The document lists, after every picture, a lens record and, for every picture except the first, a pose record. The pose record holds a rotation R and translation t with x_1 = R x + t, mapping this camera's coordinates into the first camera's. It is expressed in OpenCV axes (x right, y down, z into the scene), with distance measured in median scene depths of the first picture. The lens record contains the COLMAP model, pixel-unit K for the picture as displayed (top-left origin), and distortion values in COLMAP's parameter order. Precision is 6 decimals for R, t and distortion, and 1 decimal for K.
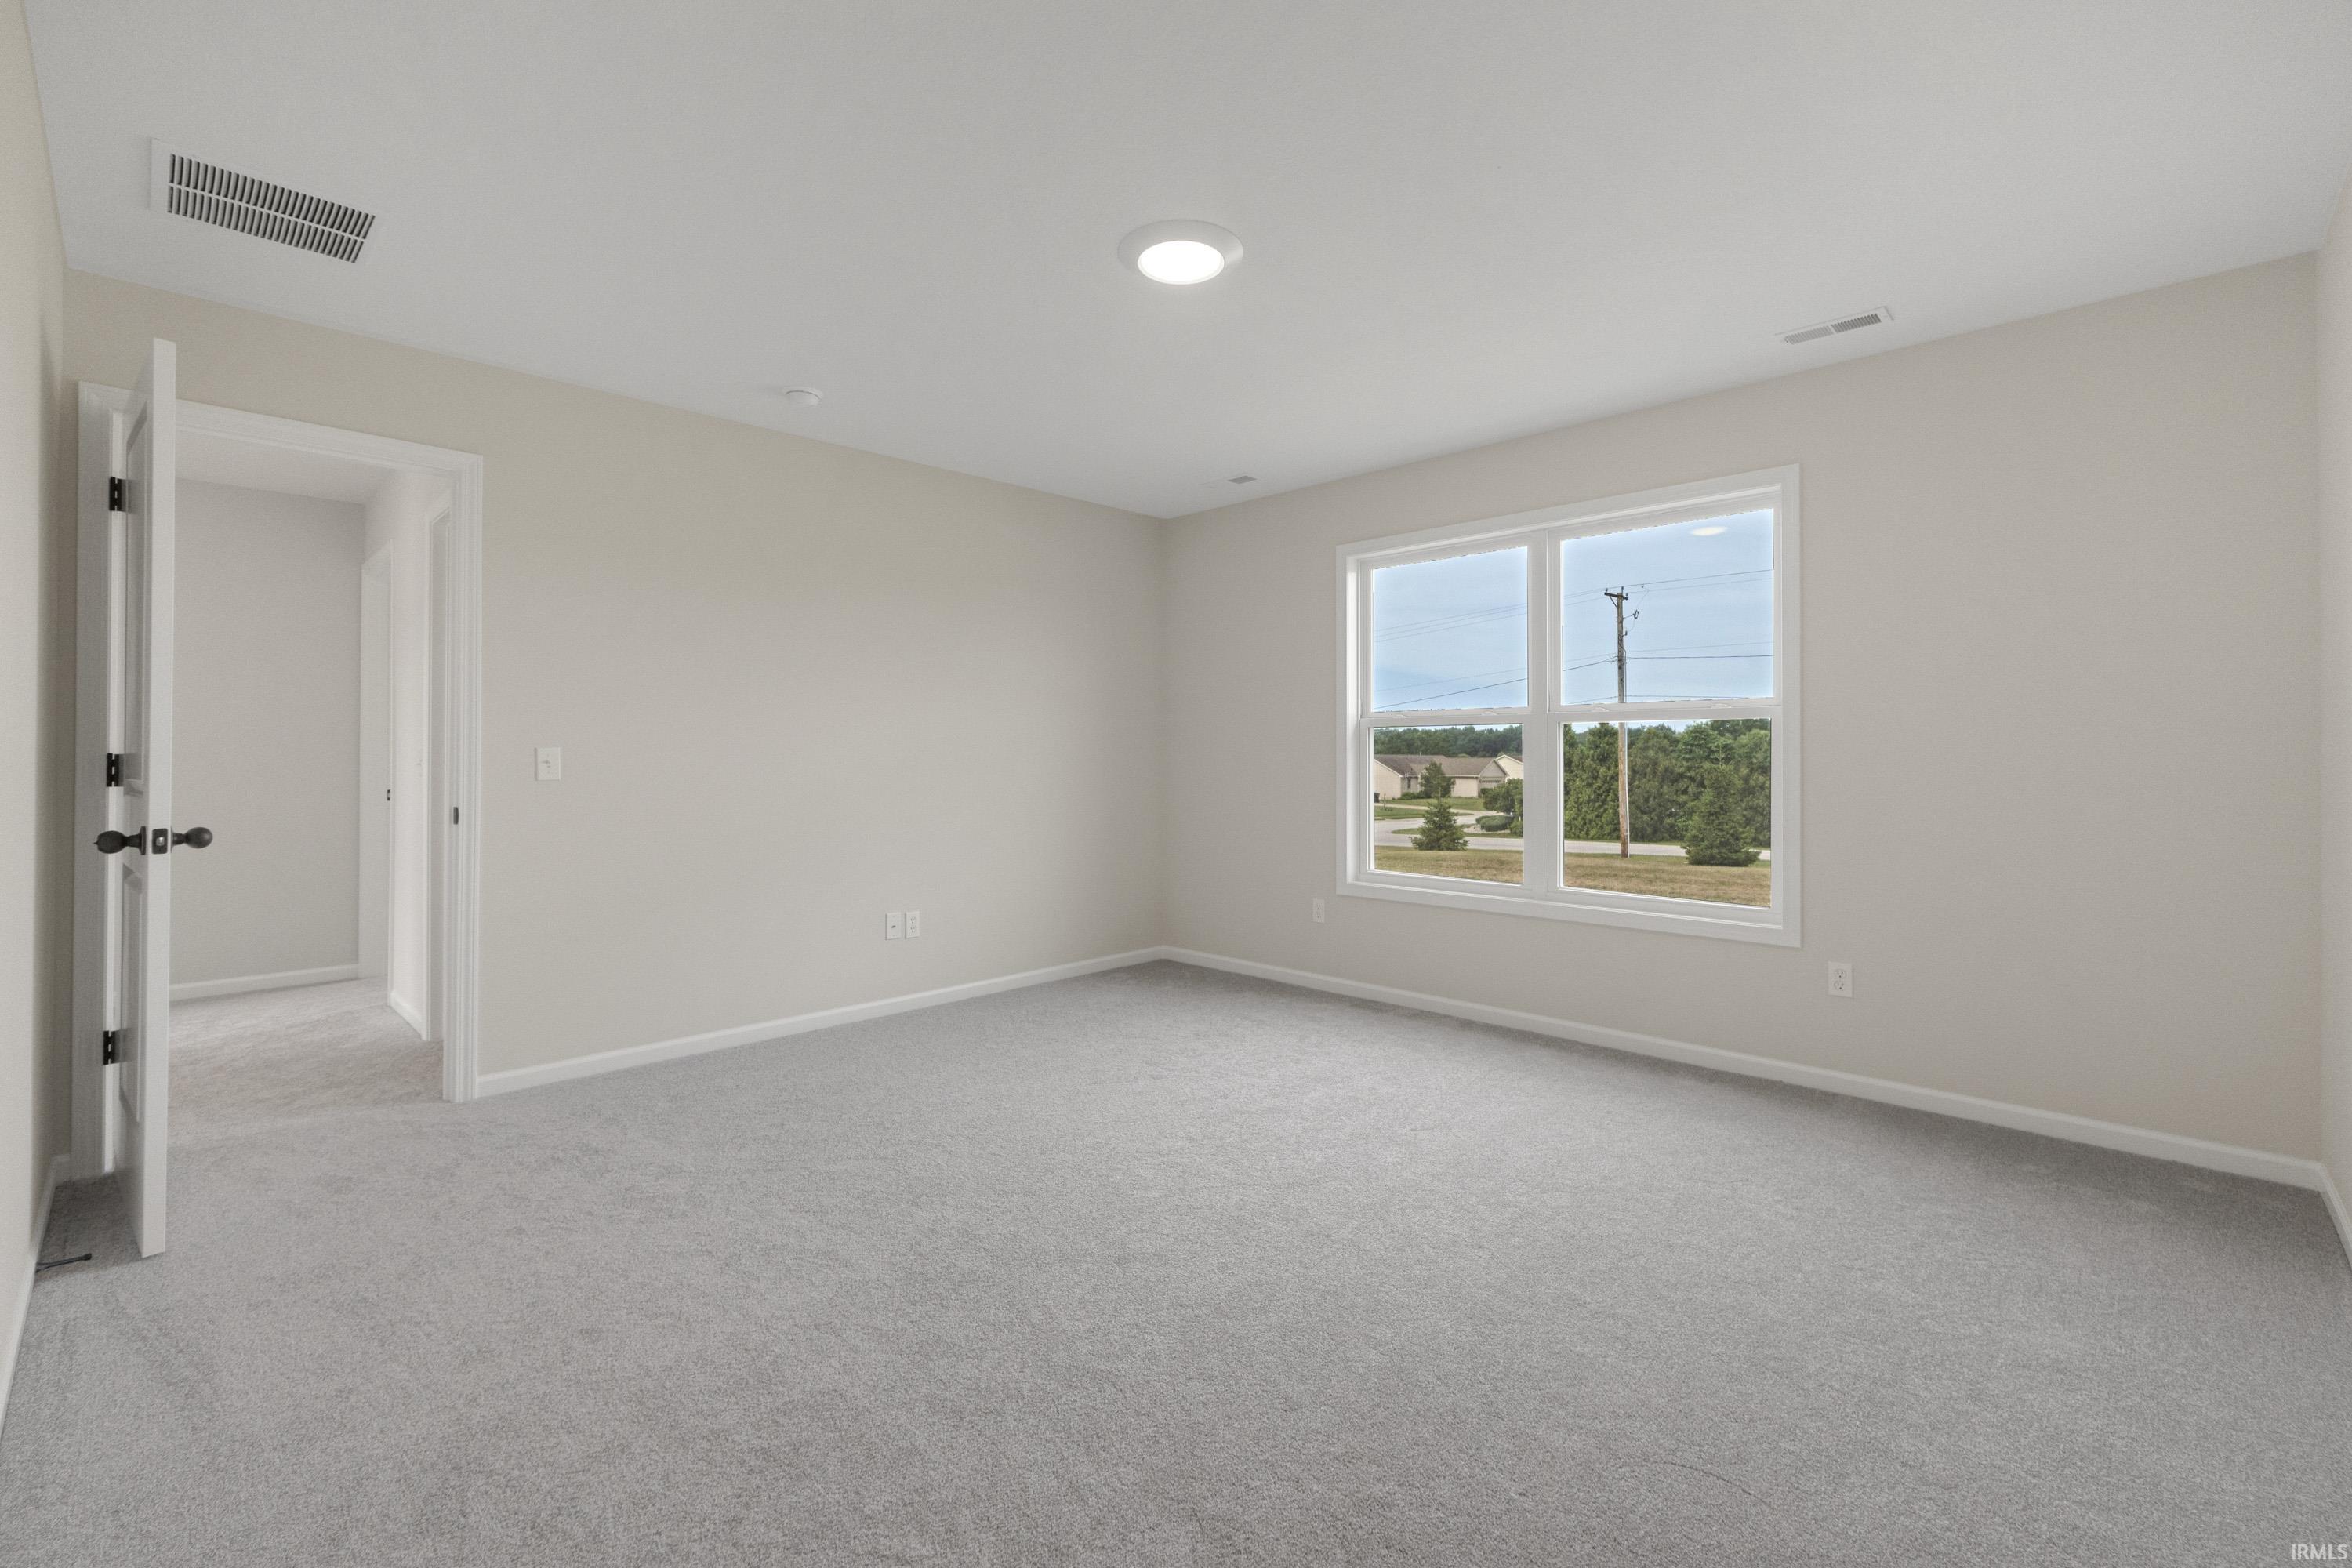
lens RADIAL K [[996.4, 0, 1262.2], [0, 996.4, 760.3], [0, 0, 1]] dist [0.001048, 0.000094]
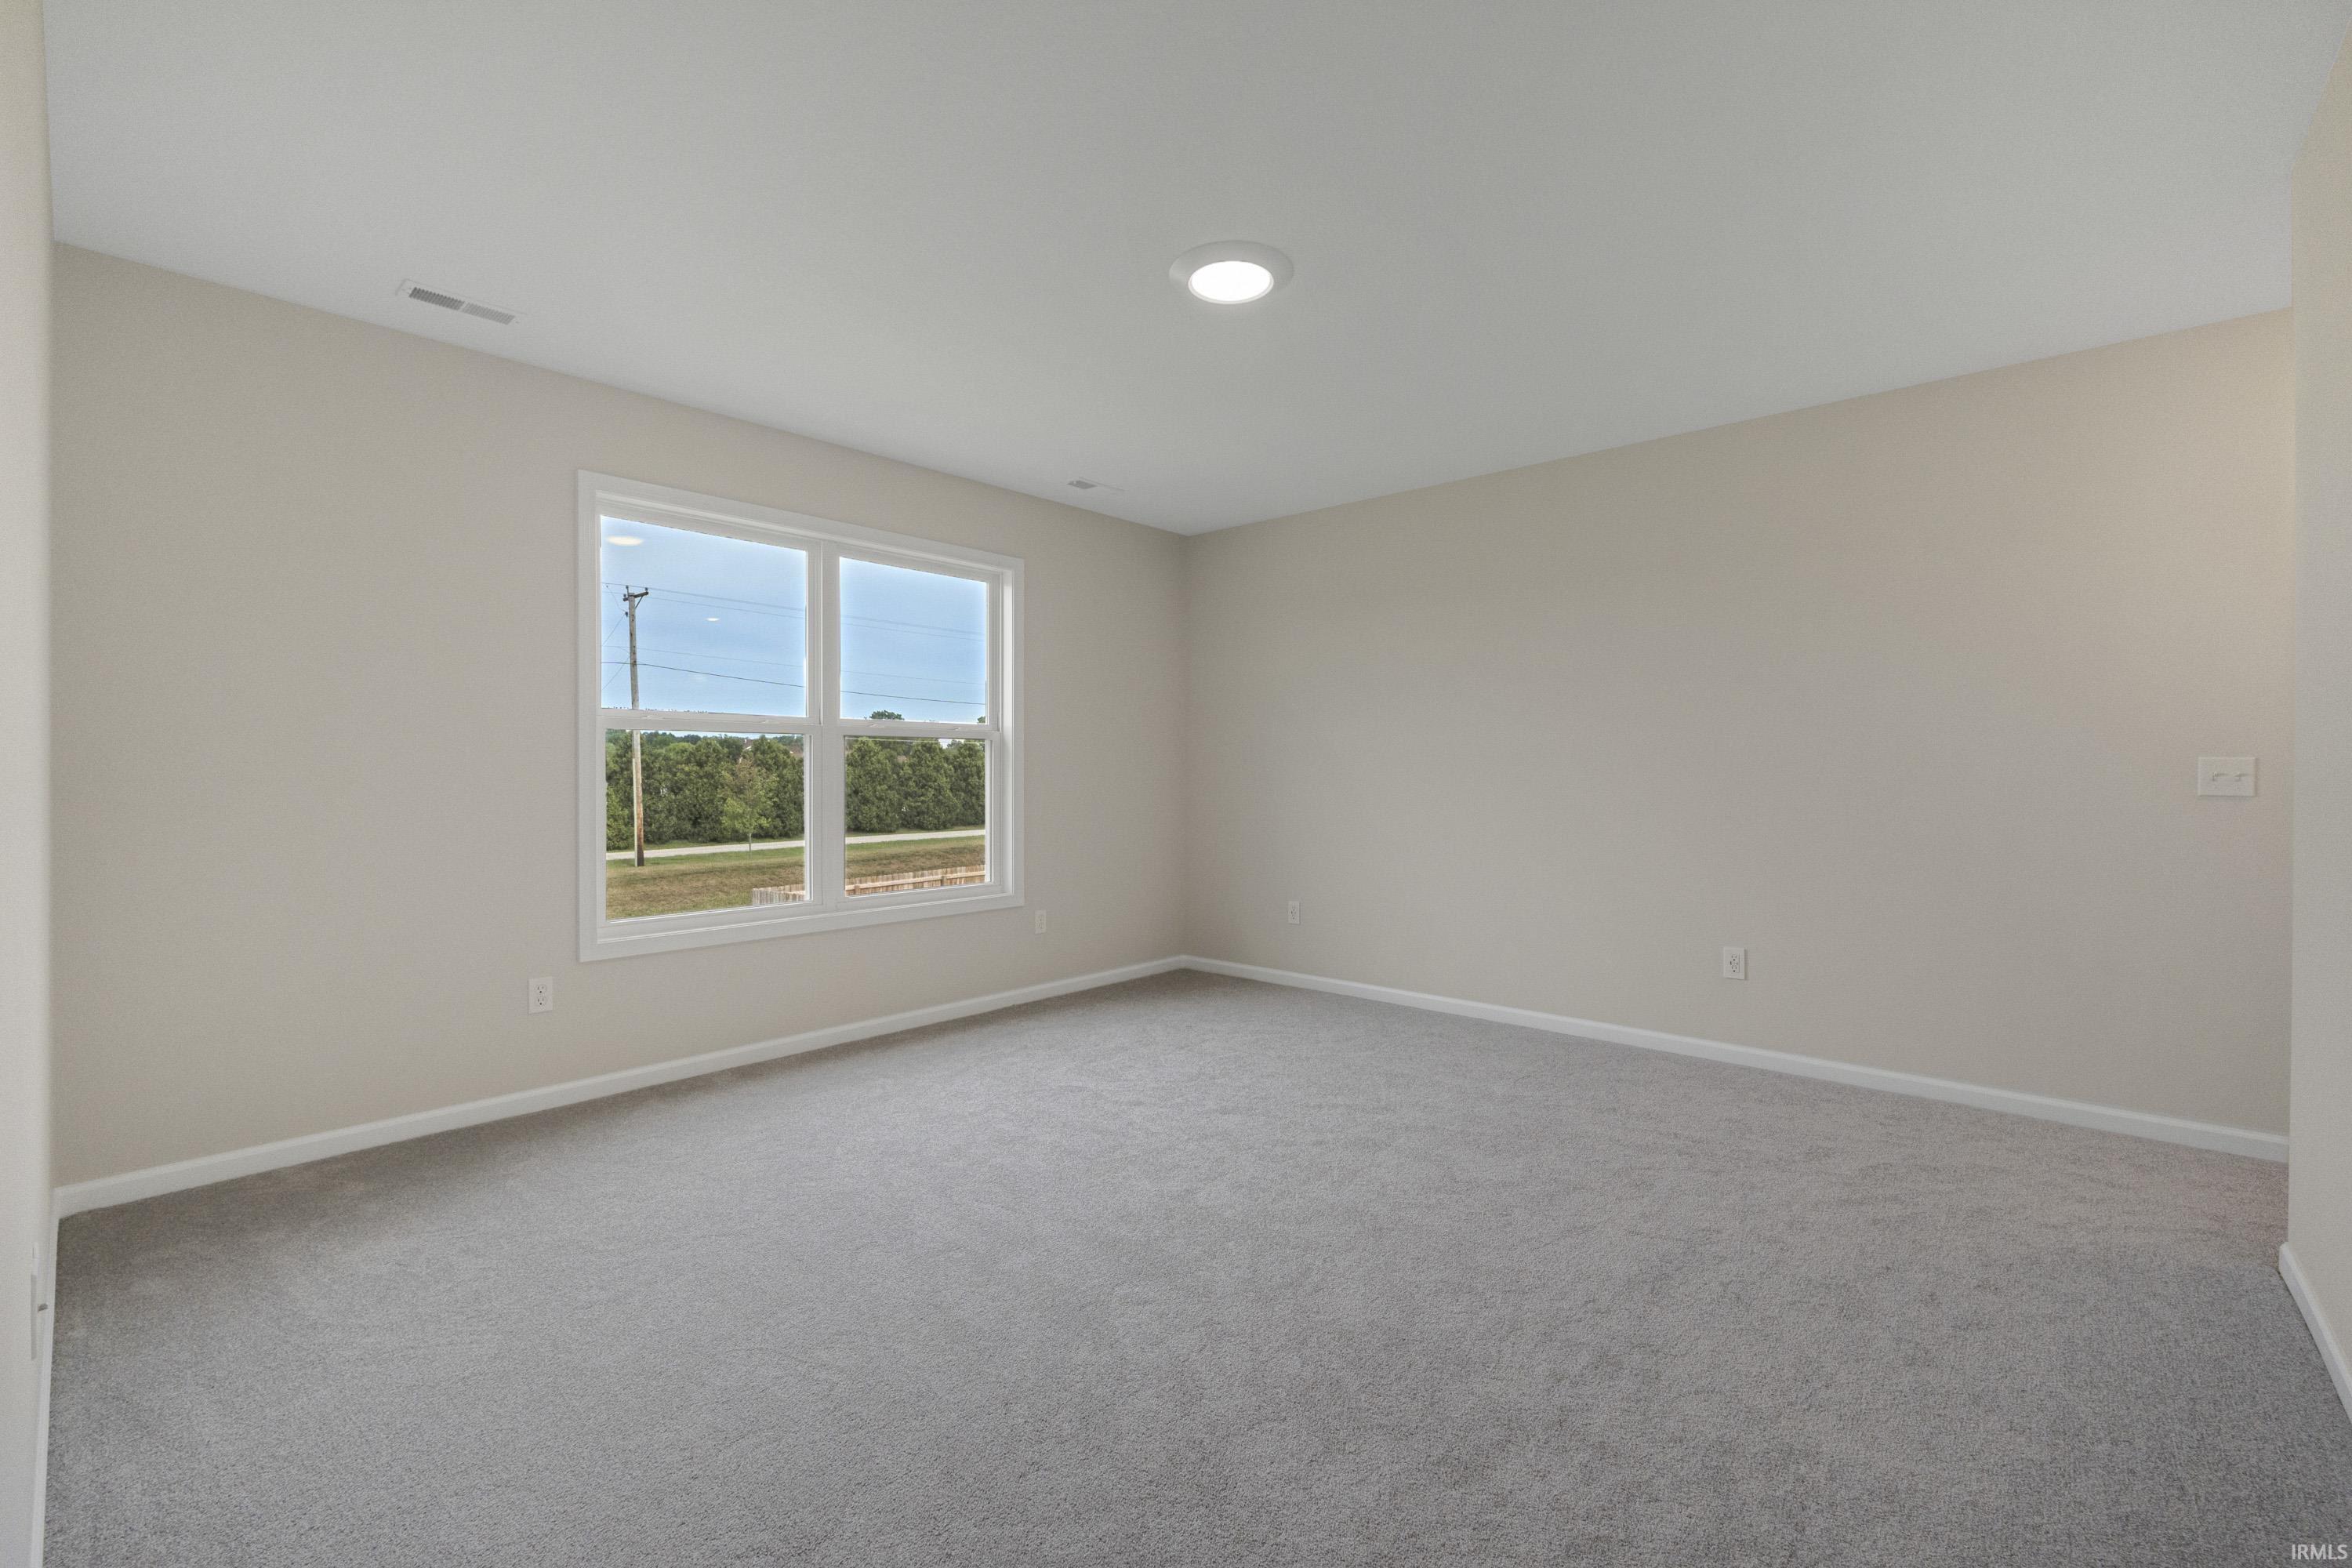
lens RADIAL K [[996.4, 0, 1182.5], [0, 996.4, 778.6], [0, 0, 1]] dist [0.001048, 0.000094]
pose [[0.002513, -0.011166, 0.999935, -0.699547], [-0.001273, 0.999937, 0.011169, -0.005412], [-0.999996, -0.001301, 0.002499, 0.627339]]
